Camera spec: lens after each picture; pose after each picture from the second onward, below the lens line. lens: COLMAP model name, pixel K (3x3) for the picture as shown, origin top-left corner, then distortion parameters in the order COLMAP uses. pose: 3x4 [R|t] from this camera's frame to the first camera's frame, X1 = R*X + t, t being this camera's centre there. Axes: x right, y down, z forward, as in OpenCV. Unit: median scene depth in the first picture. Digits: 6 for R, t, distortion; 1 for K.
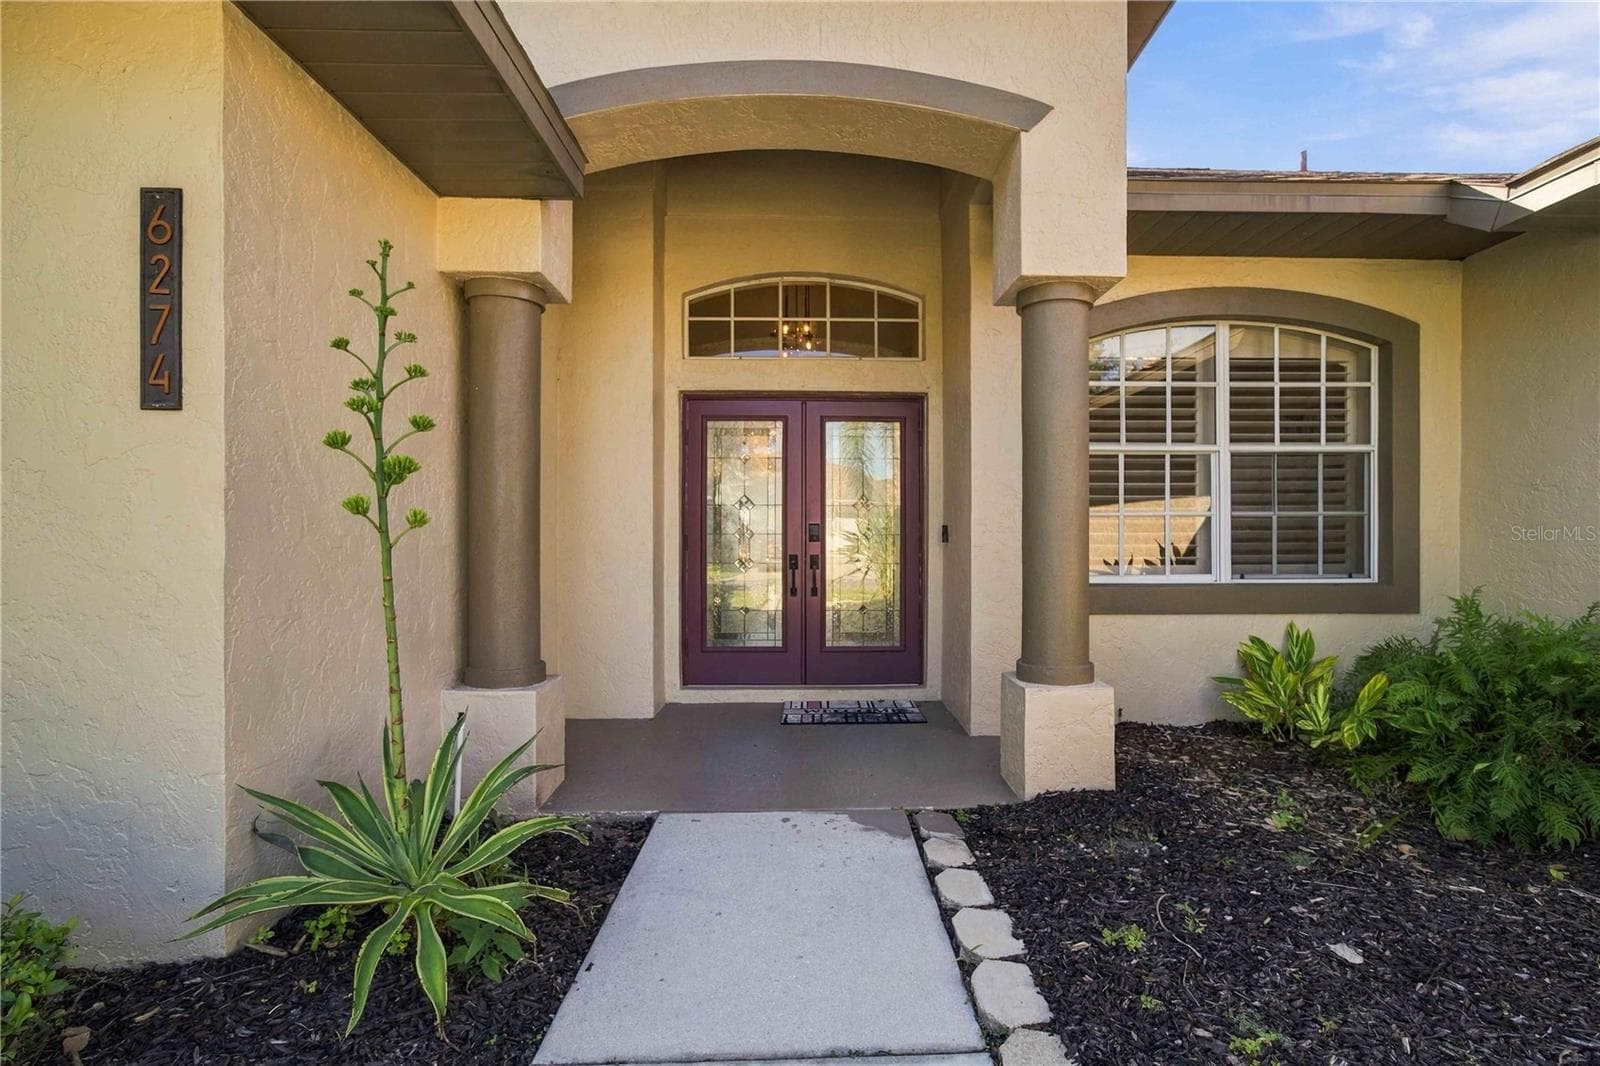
lens RADIAL K [[760.8, 0, 810.0], [0, 760.8, 540.5], [0, 0, 1]] dist [0.000694, 0.000343]
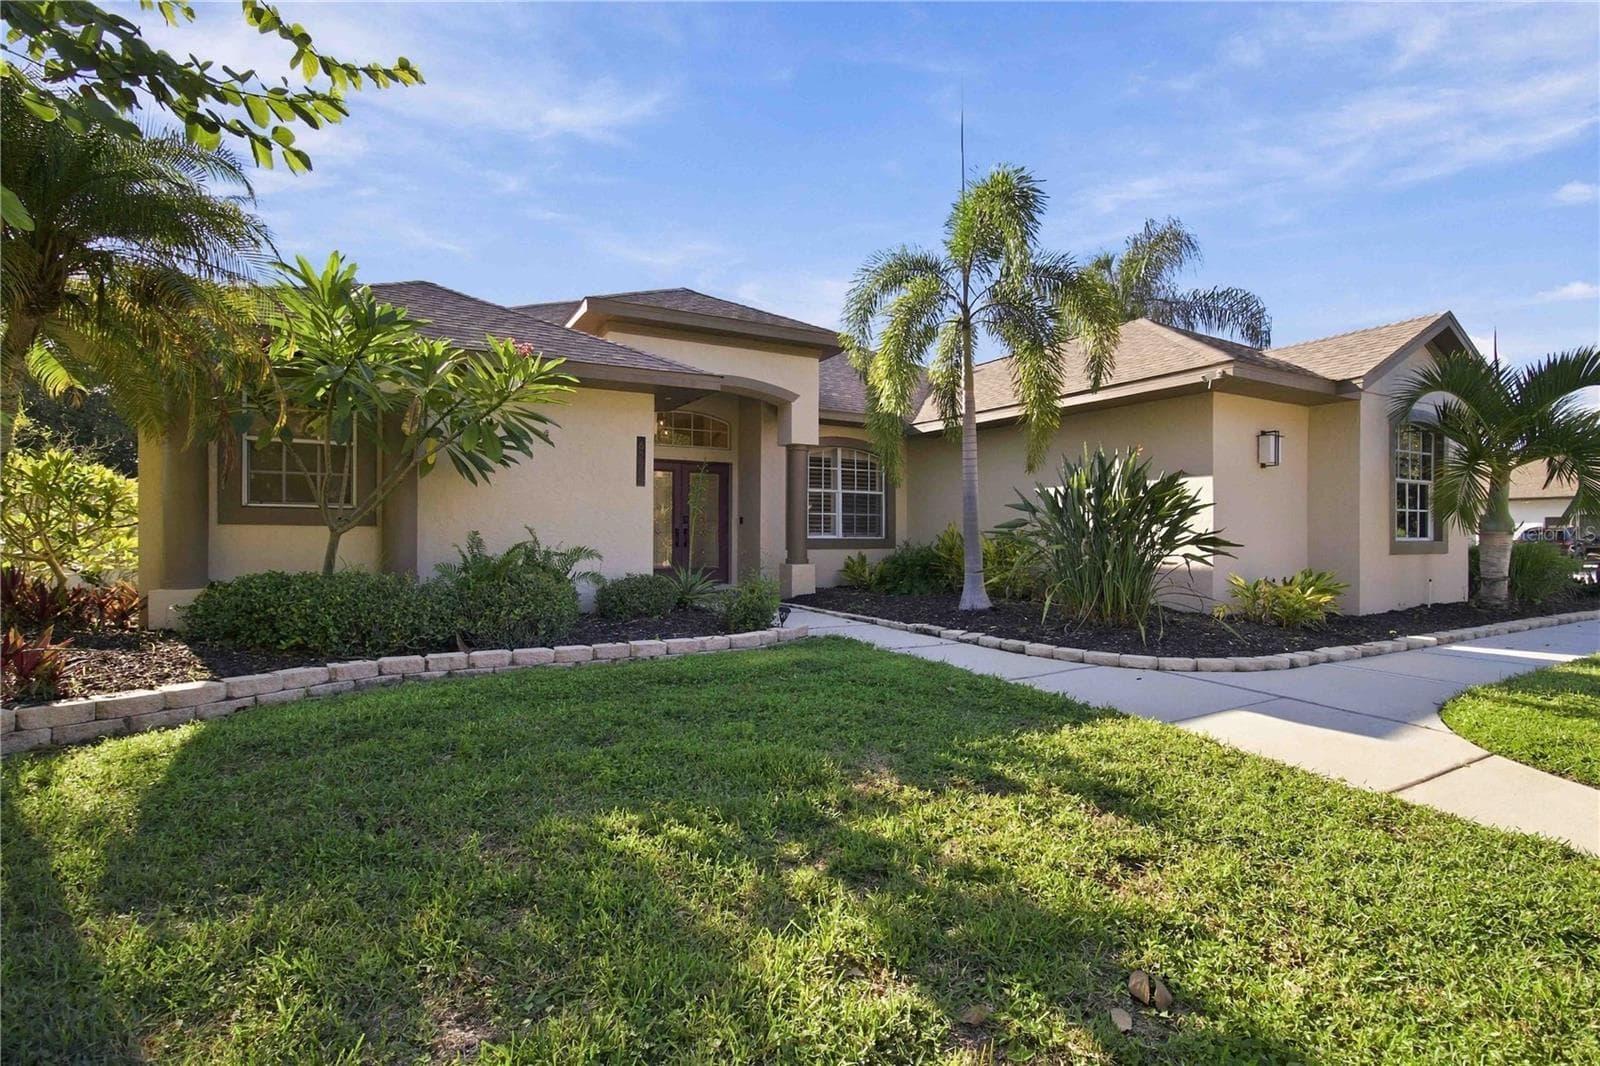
lens RADIAL K [[786.7, 0, 835.0], [0, 786.7, 537.8], [0, 0, 1]] dist [0.002628, 0.000389]
pose [[0.862270, 0.002102, 0.506444, -0.971072], [-0.001197, 0.999997, -0.002114, 0.059879], [-0.506447, 0.001217, 0.862270, -1.543144]]
